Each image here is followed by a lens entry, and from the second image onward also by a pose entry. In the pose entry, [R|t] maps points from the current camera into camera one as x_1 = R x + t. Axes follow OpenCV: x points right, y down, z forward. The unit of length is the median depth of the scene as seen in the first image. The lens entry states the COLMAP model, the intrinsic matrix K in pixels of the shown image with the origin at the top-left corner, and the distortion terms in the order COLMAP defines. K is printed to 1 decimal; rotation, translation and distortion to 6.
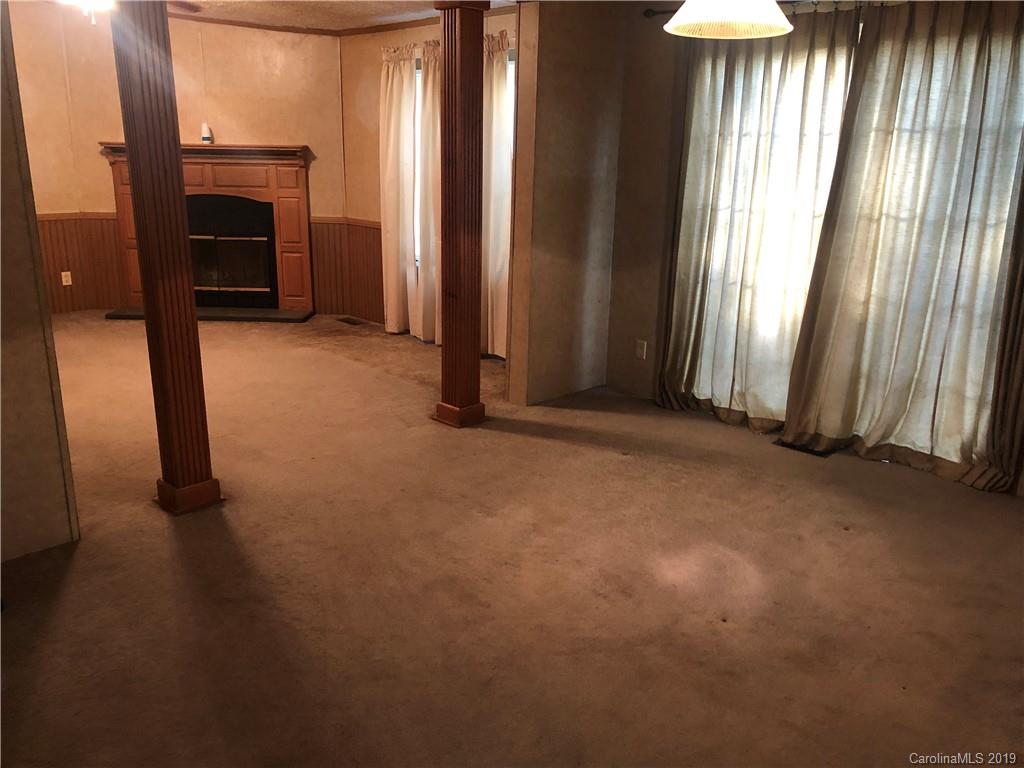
lens RADIAL K [[832.2, 0, 504.0], [0, 832.2, 380.9], [0, 0, 1]] dist [0.020657, -0.019837]
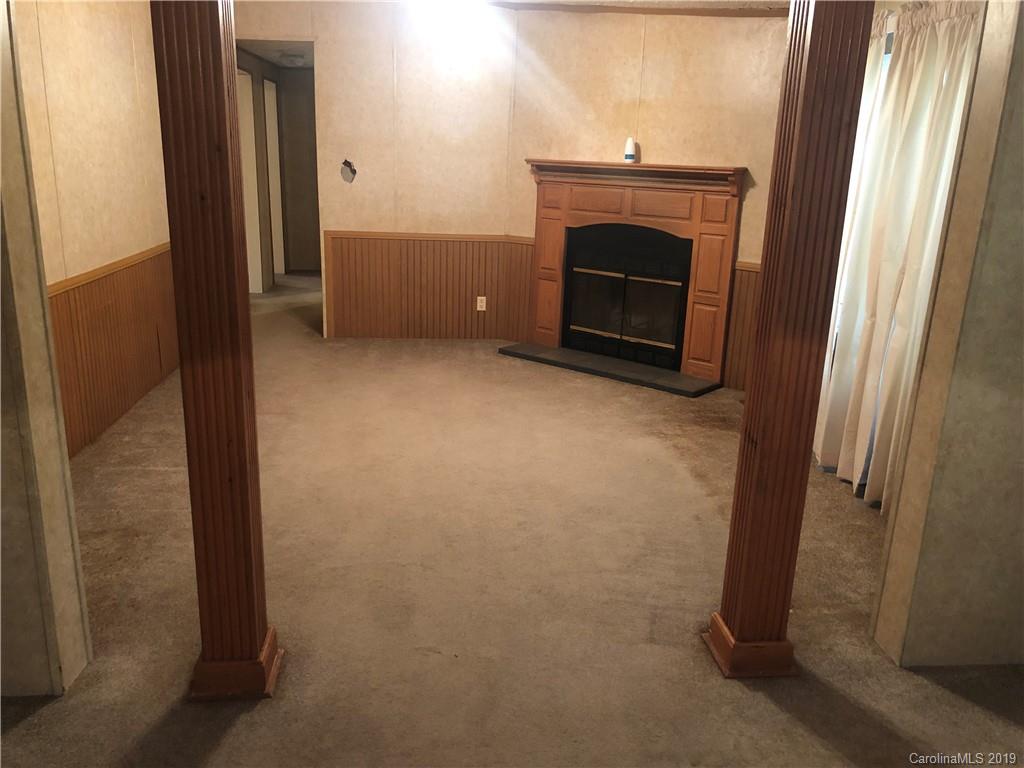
lens RADIAL K [[832.2, 0, 514.2], [0, 832.2, 384.7], [0, 0, 1]] dist [0.020657, -0.019837]
pose [[0.783296, 0.177861, -0.595661, 0.081730], [-0.191638, 0.980617, 0.040802, -0.080825], [0.591373, 0.082191, 0.802199, 0.288776]]
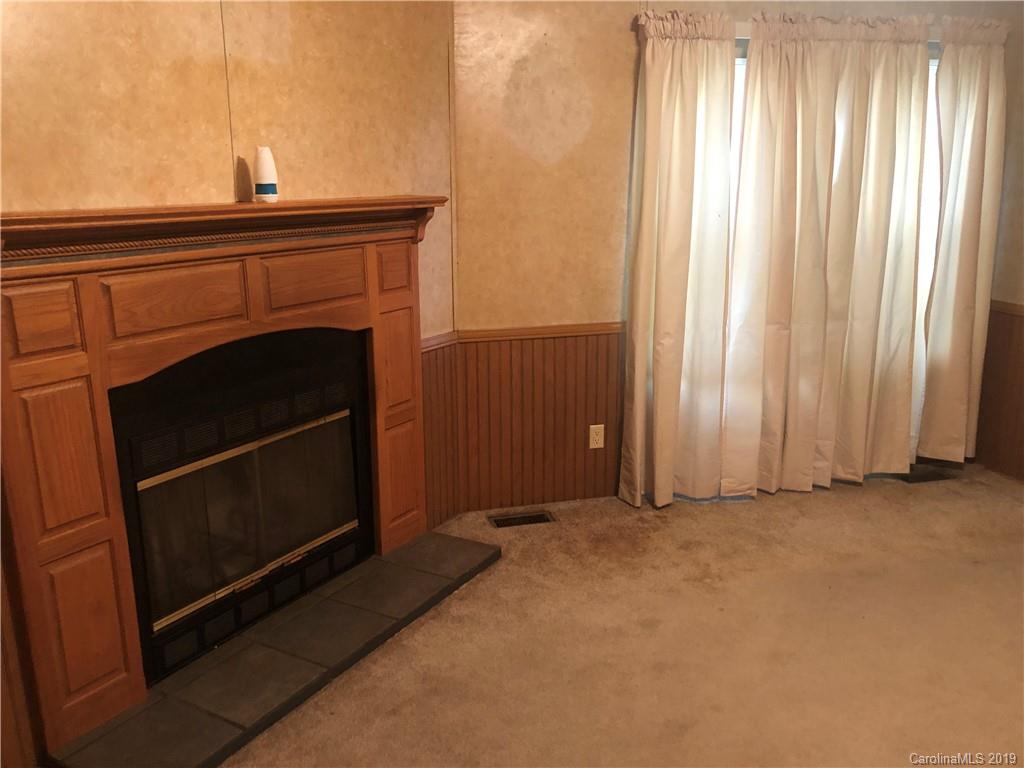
lens RADIAL K [[832.2, 0, 512.6], [0, 832.2, 377.2], [0, 0, 1]] dist [0.020657, -0.019837]
pose [[0.506358, -0.224406, 0.832612, -0.616652], [0.261956, 0.959946, 0.099415, -0.214885], [-0.821572, 0.167769, 0.544861, 0.712644]]
